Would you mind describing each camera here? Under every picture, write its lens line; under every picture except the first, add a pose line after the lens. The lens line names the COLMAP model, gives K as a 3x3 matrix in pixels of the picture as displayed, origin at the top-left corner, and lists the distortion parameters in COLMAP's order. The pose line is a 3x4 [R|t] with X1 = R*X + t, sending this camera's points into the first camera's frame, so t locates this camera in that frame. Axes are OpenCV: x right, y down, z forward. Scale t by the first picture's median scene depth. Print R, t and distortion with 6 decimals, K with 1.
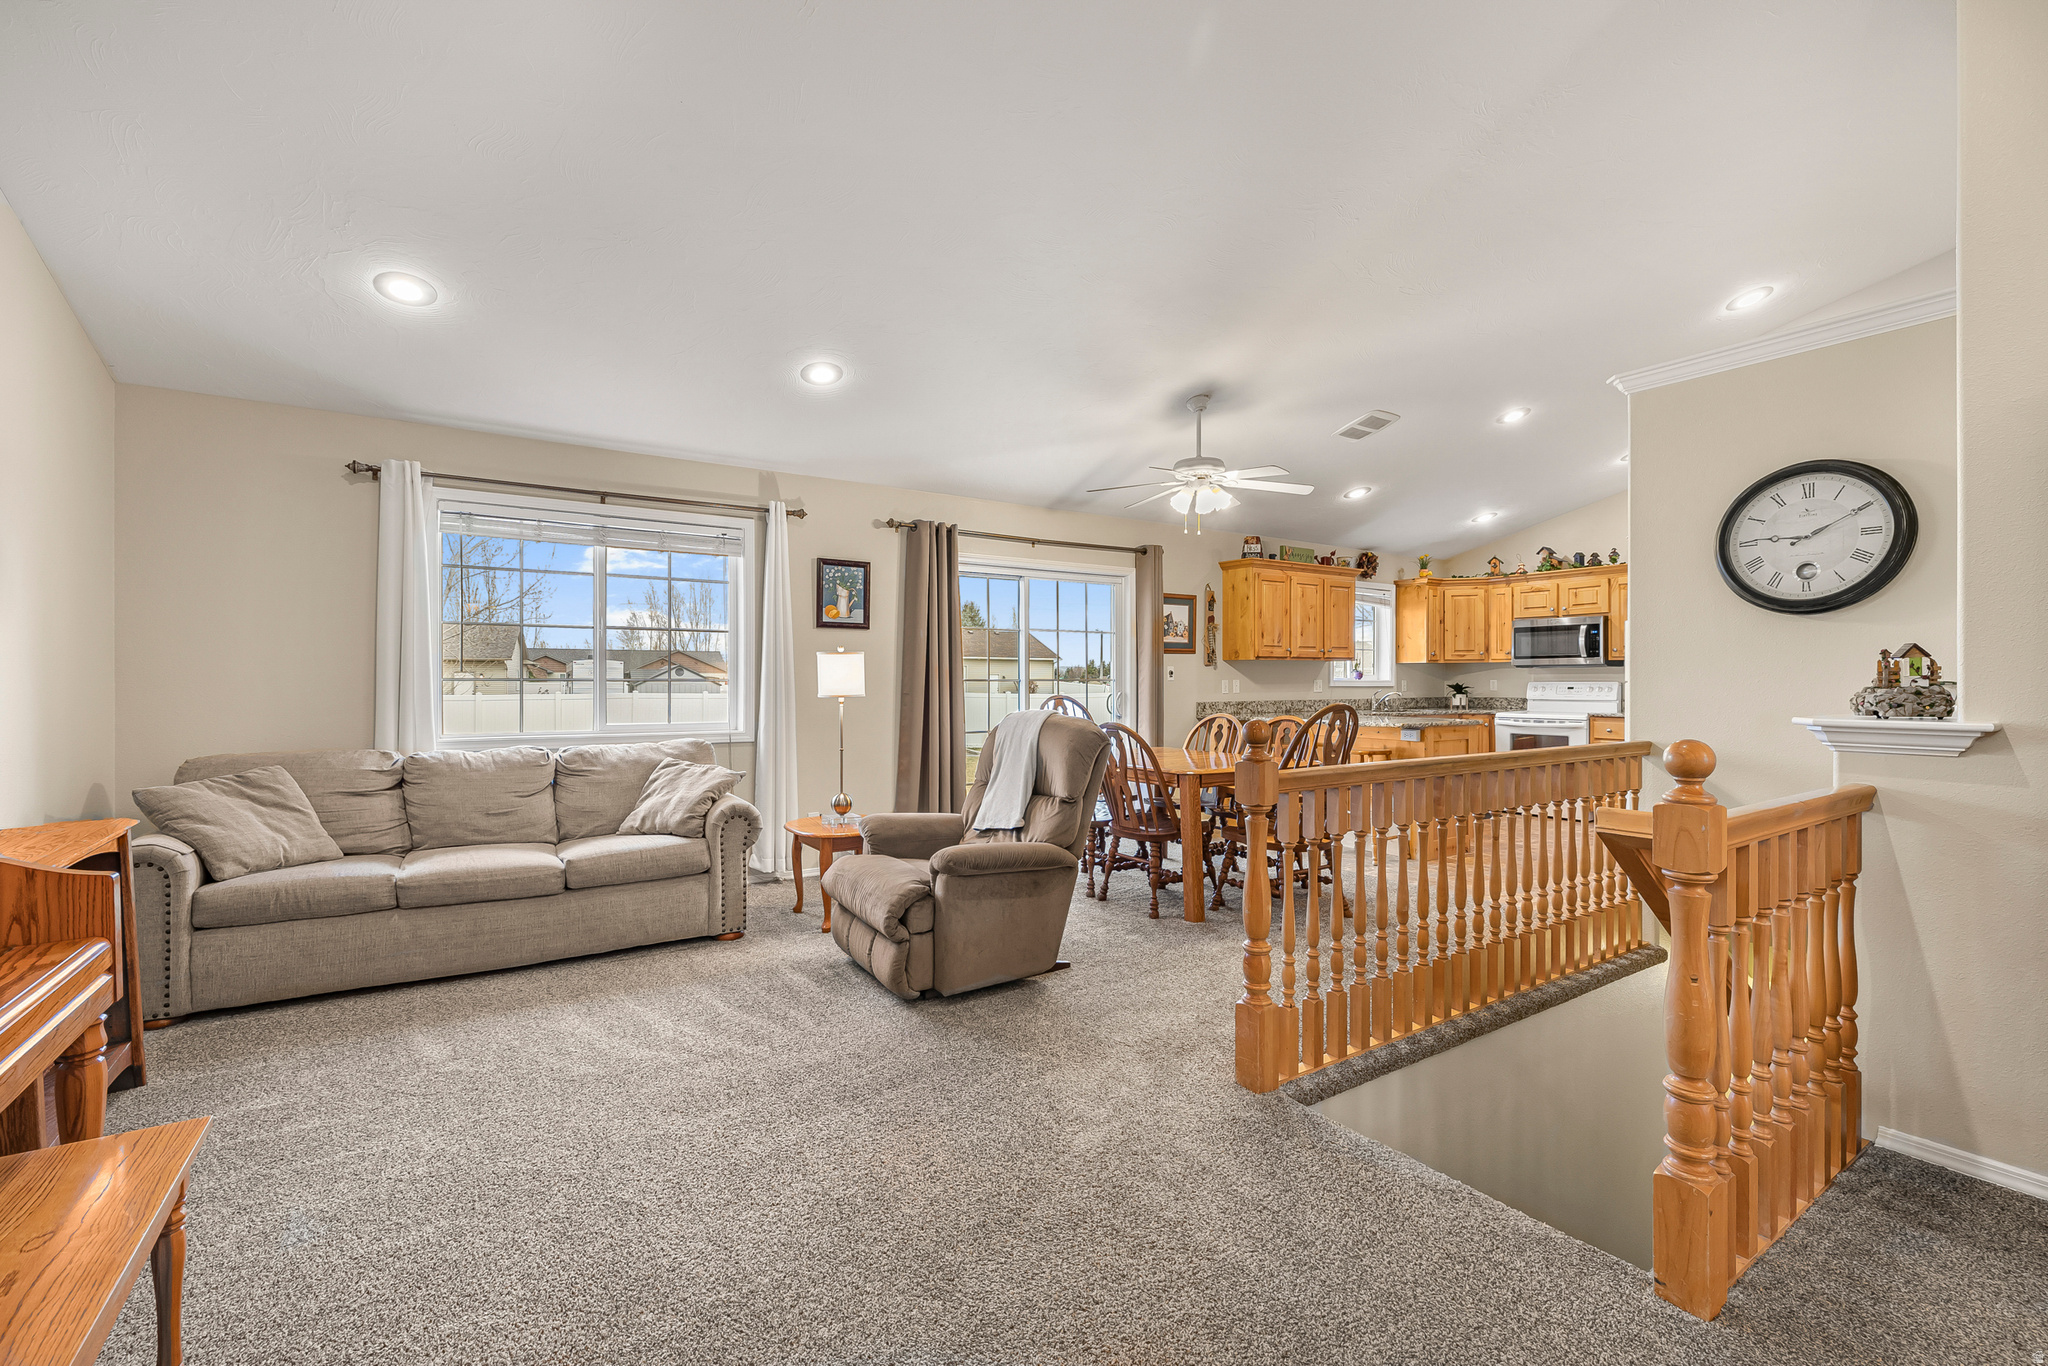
lens RADIAL K [[873.0, 0, 1019.5], [0, 873.0, 685.7], [0, 0, 1]] dist [-0.001619, 0.001140]
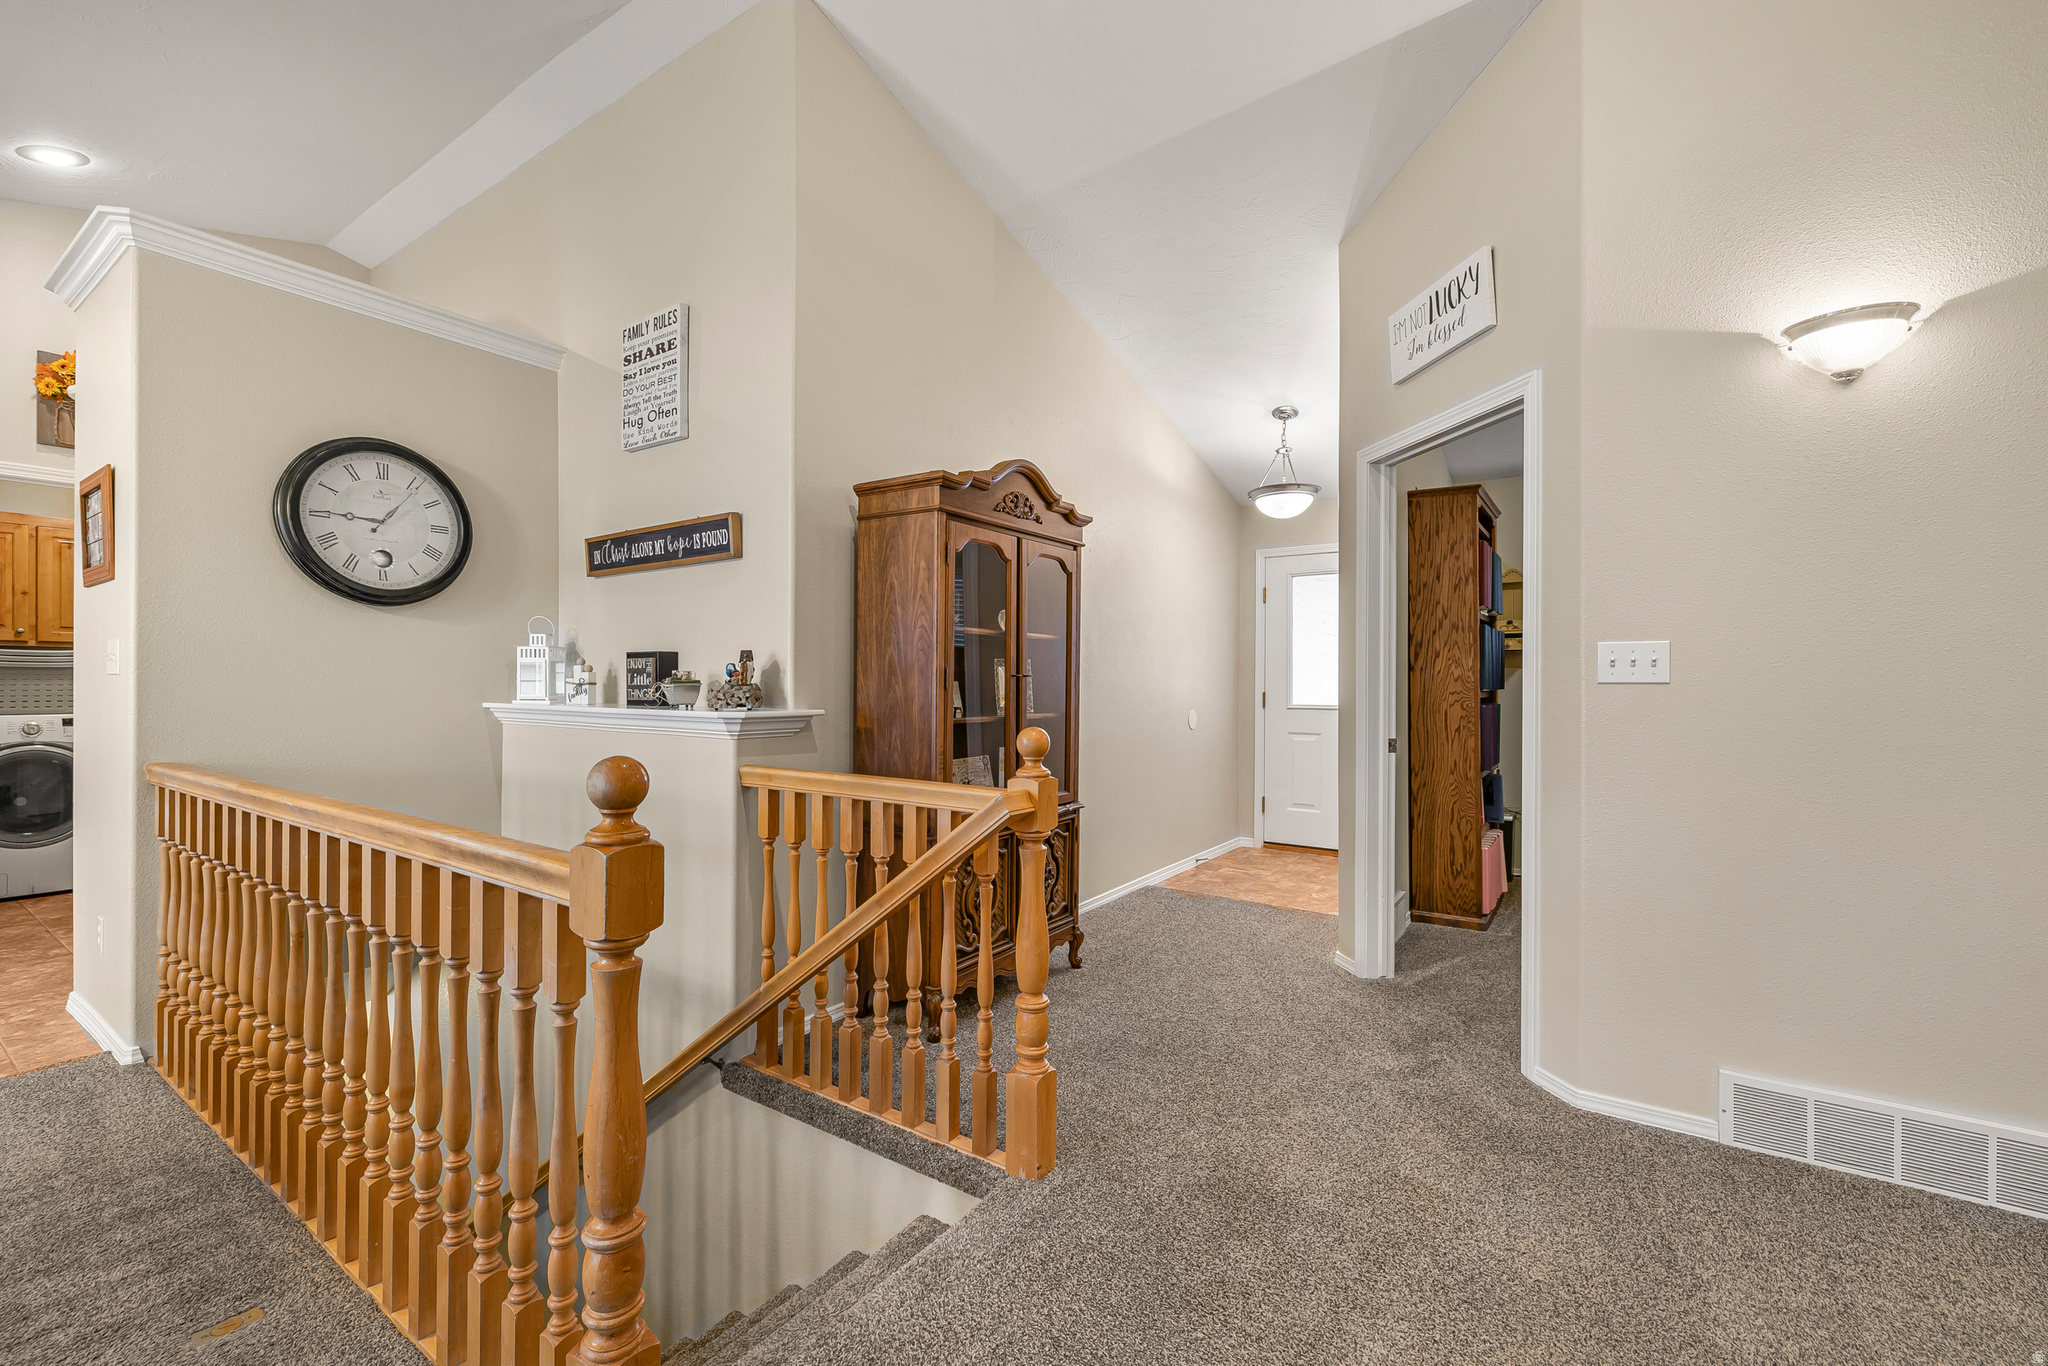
lens RADIAL K [[873.0, 0, 1027.9], [0, 873.0, 673.9], [0, 0, 1]] dist [-0.001619, 0.001140]
pose [[-0.383266, 0.008346, 0.923600, -0.136098], [0.000374, 0.999960, -0.008881, -0.000520], [-0.923638, -0.003058, -0.383254, 0.468477]]
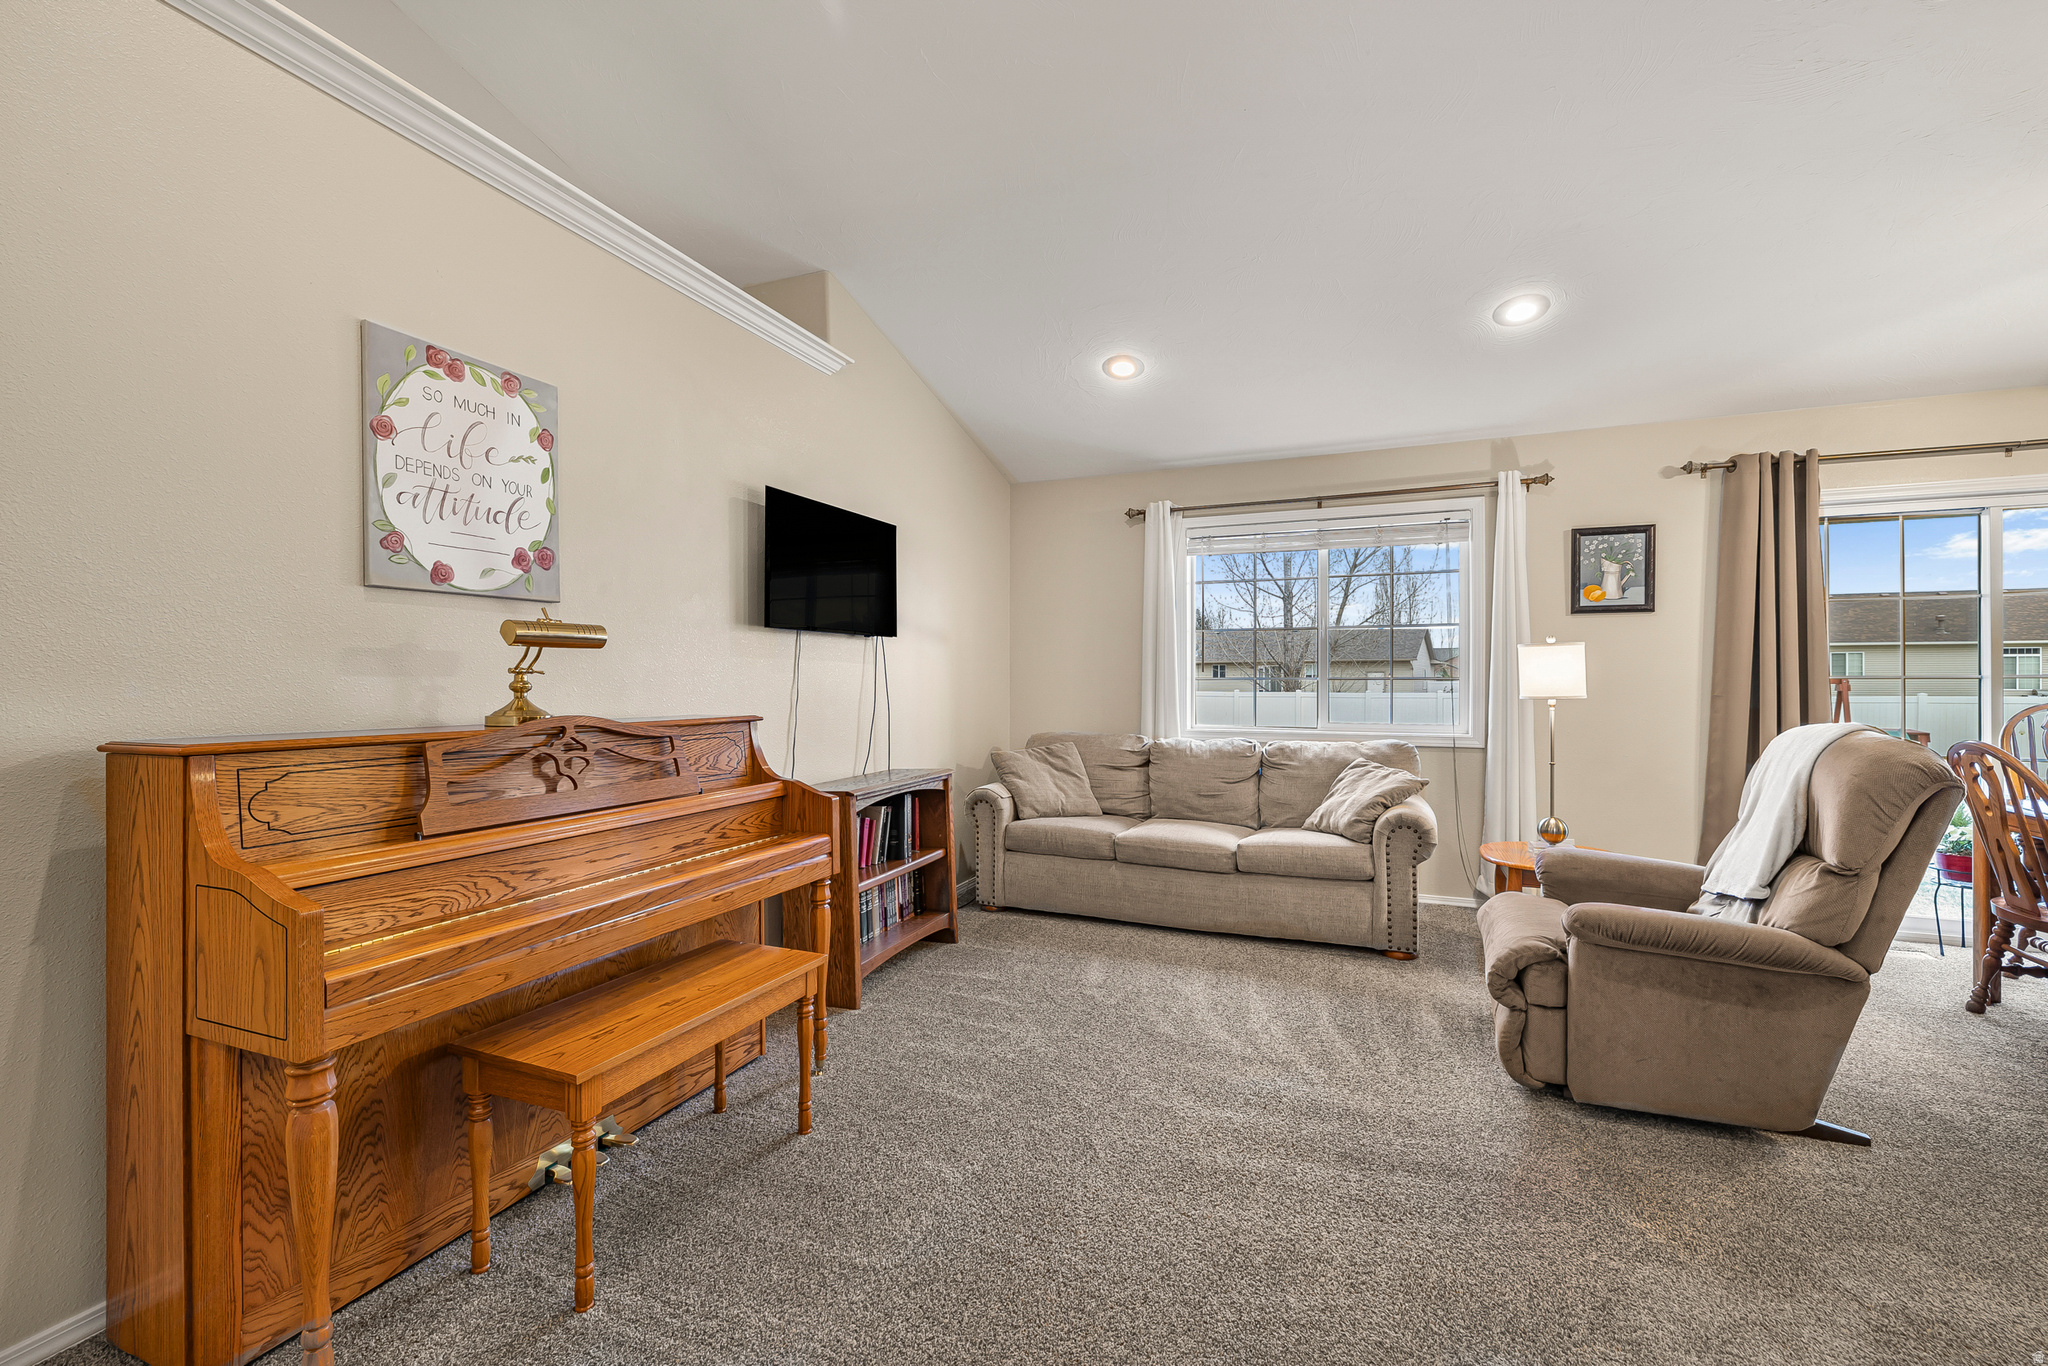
lens RADIAL K [[873.0, 0, 1013.2], [0, 873.0, 678.0], [0, 0, 1]] dist [-0.001619, 0.001140]
pose [[0.555405, -0.004397, -0.831568, 0.157577], [-0.002209, 0.999975, -0.006763, 0.000408], [0.831577, 0.005593, 0.555381, 0.108303]]
